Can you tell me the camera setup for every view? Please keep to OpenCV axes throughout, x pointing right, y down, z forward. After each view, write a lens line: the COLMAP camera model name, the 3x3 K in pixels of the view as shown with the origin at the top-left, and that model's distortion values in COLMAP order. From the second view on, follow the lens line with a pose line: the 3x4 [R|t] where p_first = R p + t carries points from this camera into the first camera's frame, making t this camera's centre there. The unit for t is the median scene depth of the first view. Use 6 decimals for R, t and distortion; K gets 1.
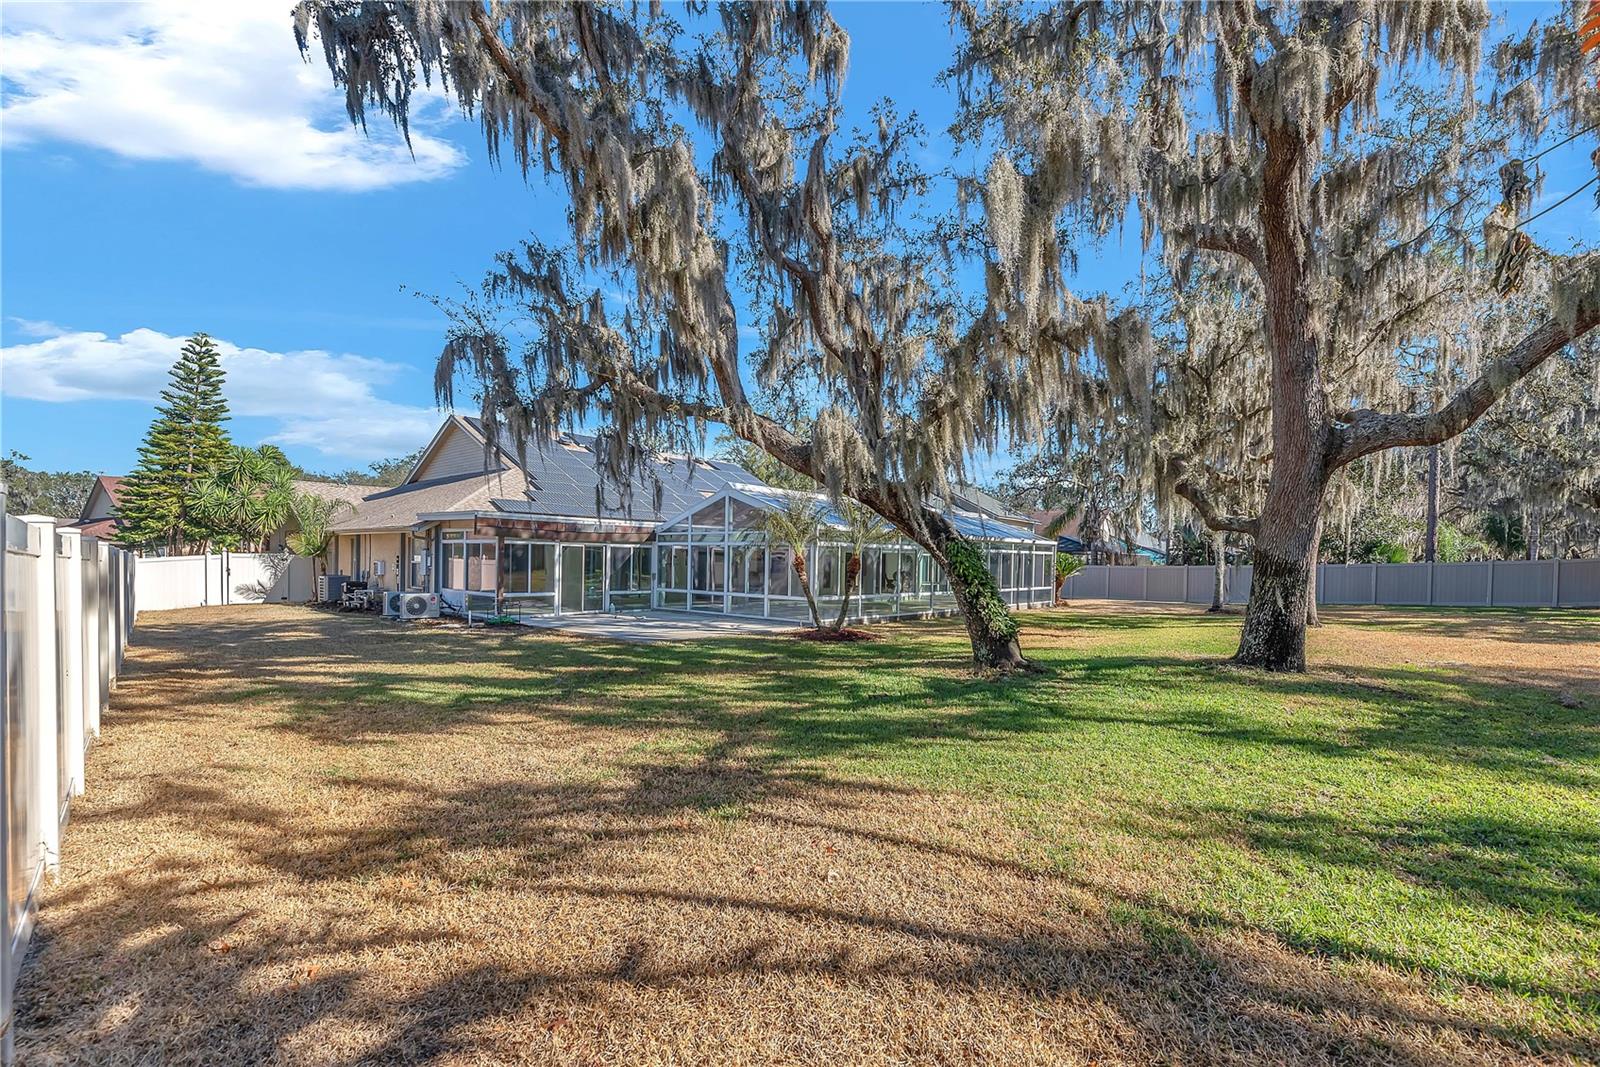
lens RADIAL K [[663.1, 0, 795.5], [0, 663.1, 562.2], [0, 0, 1]] dist [-0.000765, -0.000061]
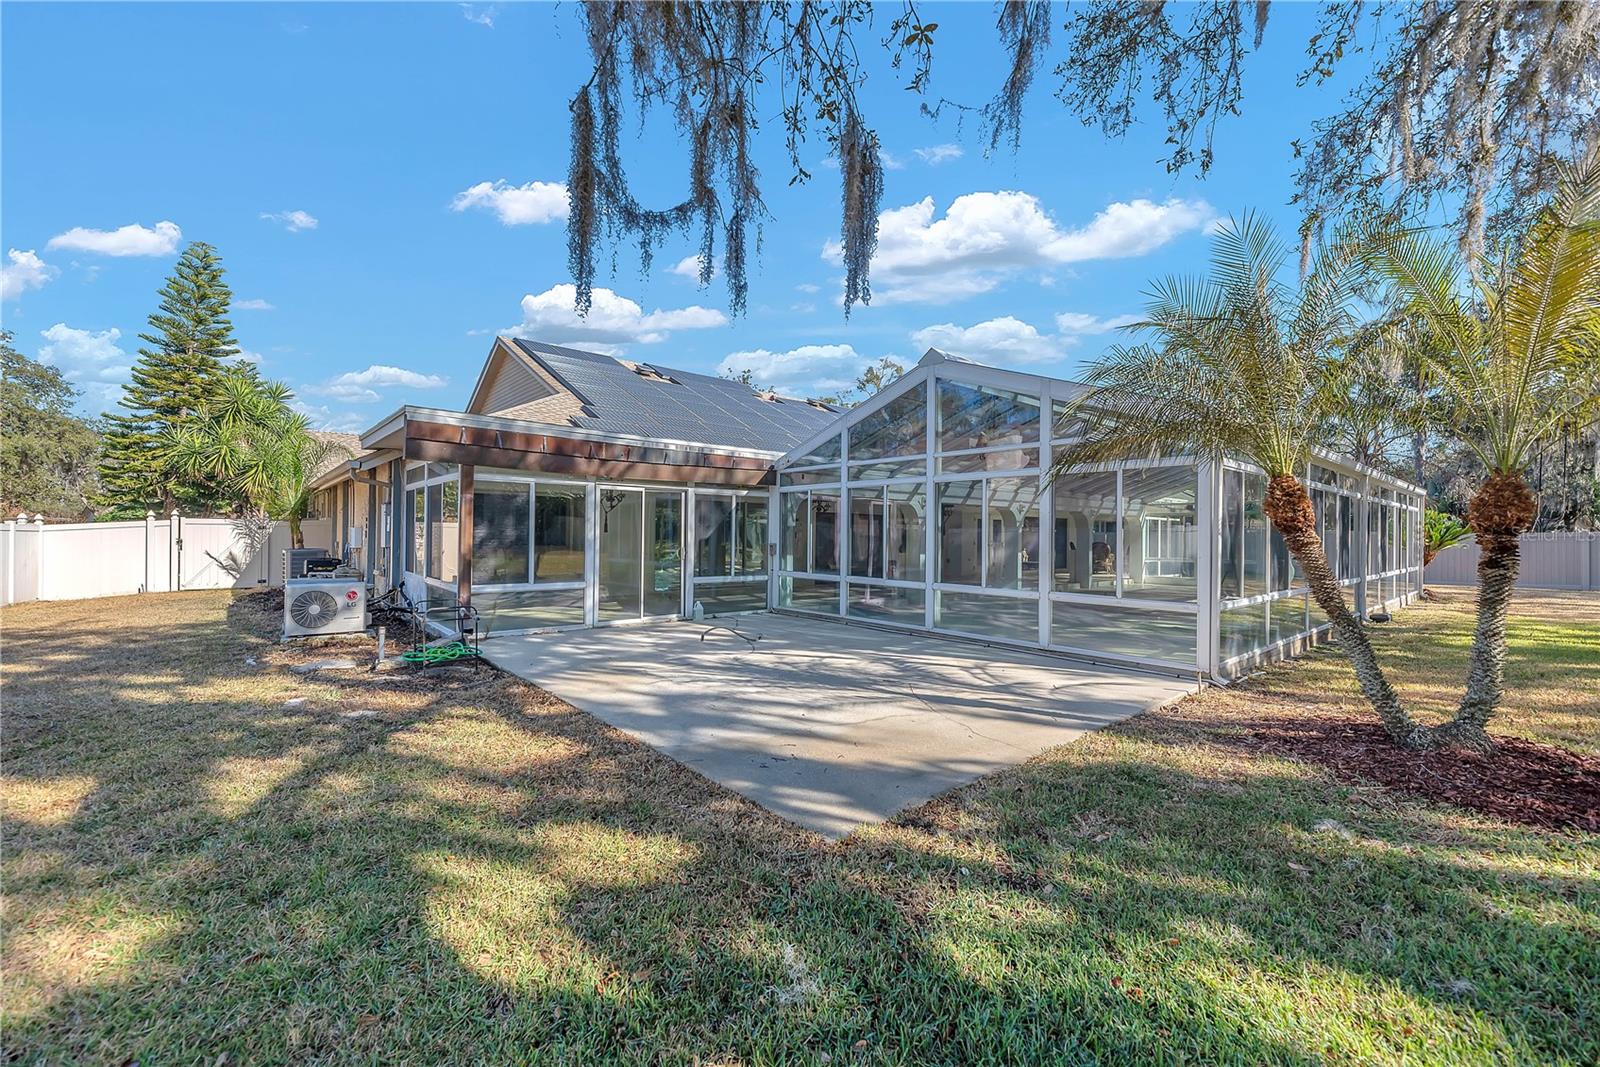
lens RADIAL K [[657.7, 0, 793.7], [0, 657.7, 526.2], [0, 0, 1]] dist [-0.002075, -0.000277]
pose [[0.989612, -0.009231, -0.143464, -0.124157], [0.007641, 0.999903, -0.011629, 0.010041], [0.143557, 0.010412, 0.989587, 0.484660]]
